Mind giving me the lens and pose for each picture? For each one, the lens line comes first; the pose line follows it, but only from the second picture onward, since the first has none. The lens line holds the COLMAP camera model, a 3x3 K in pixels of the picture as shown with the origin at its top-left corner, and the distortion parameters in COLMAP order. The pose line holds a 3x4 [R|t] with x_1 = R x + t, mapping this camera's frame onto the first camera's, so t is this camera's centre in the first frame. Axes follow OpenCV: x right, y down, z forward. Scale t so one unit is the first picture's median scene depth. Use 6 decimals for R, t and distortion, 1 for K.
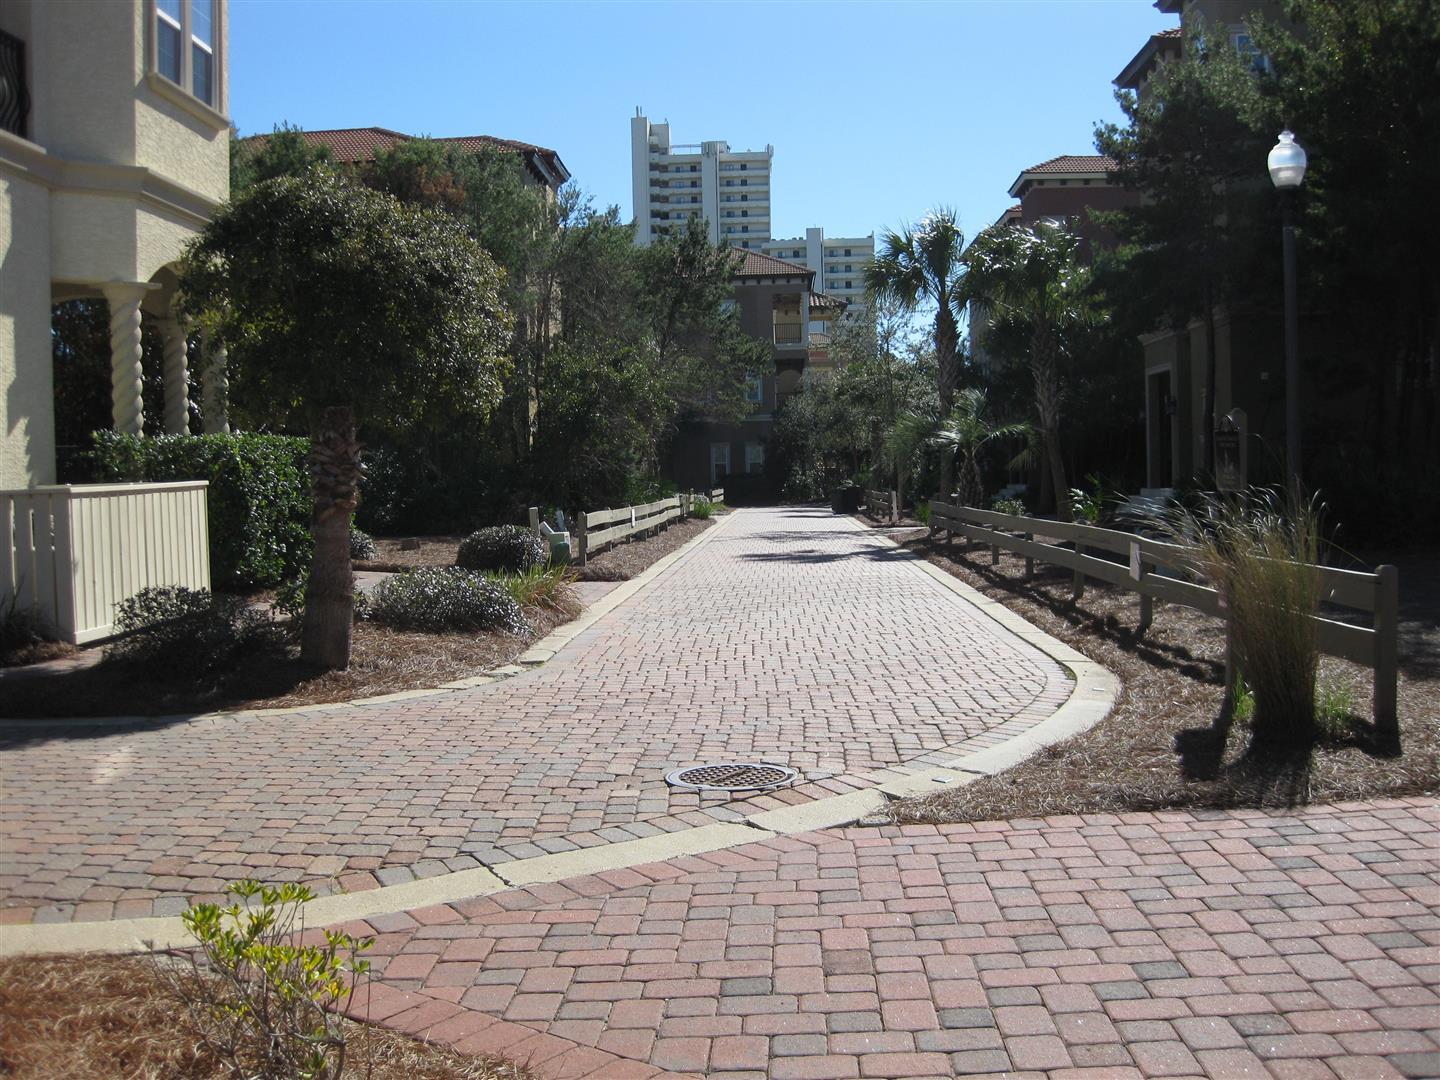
lens RADIAL K [[1500.0, 0, 720.0], [0, 1500.0, 540.0], [0, 0, 1]] dist [-0.205676, -0.006372]
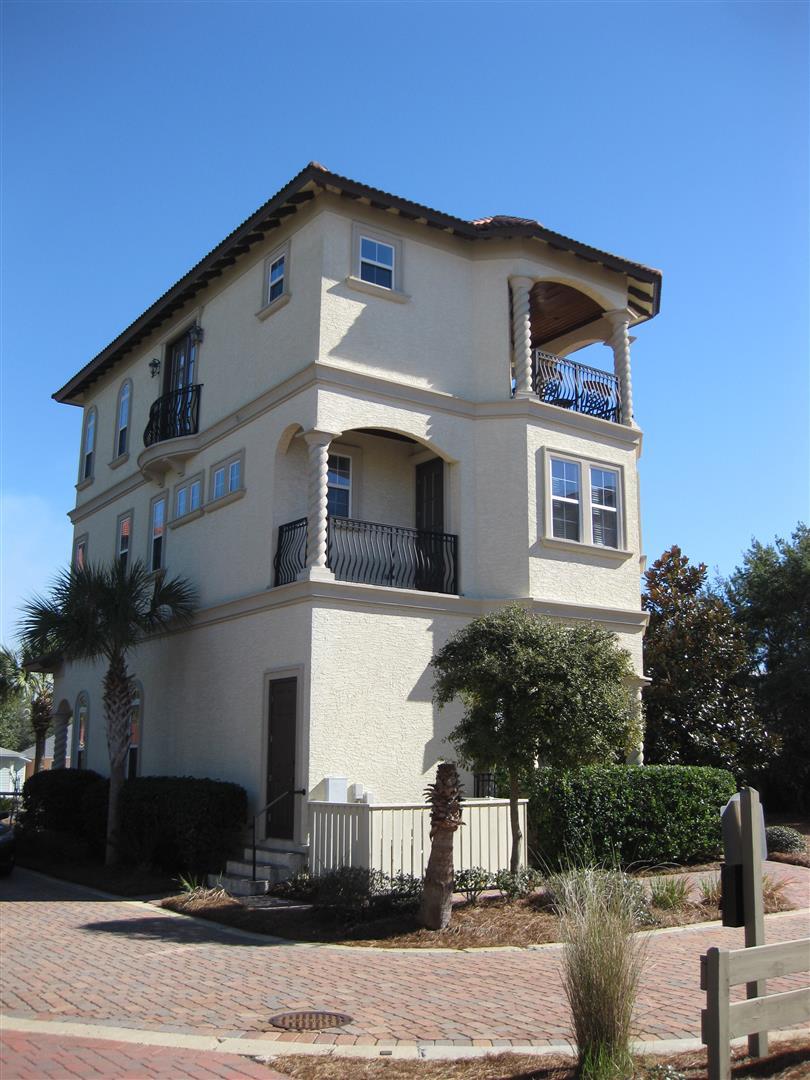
lens RADIAL K [[1090.0, 0, 405.0], [0, 1090.0, 540.0], [0, 0, 1]] dist [-0.186886, 0.179477]
pose [[0.600148, -0.141917, -0.787198, 0.487488], [-0.059160, 0.973564, -0.220619, -0.045606], [0.797698, 0.178975, 0.575887, 0.163804]]
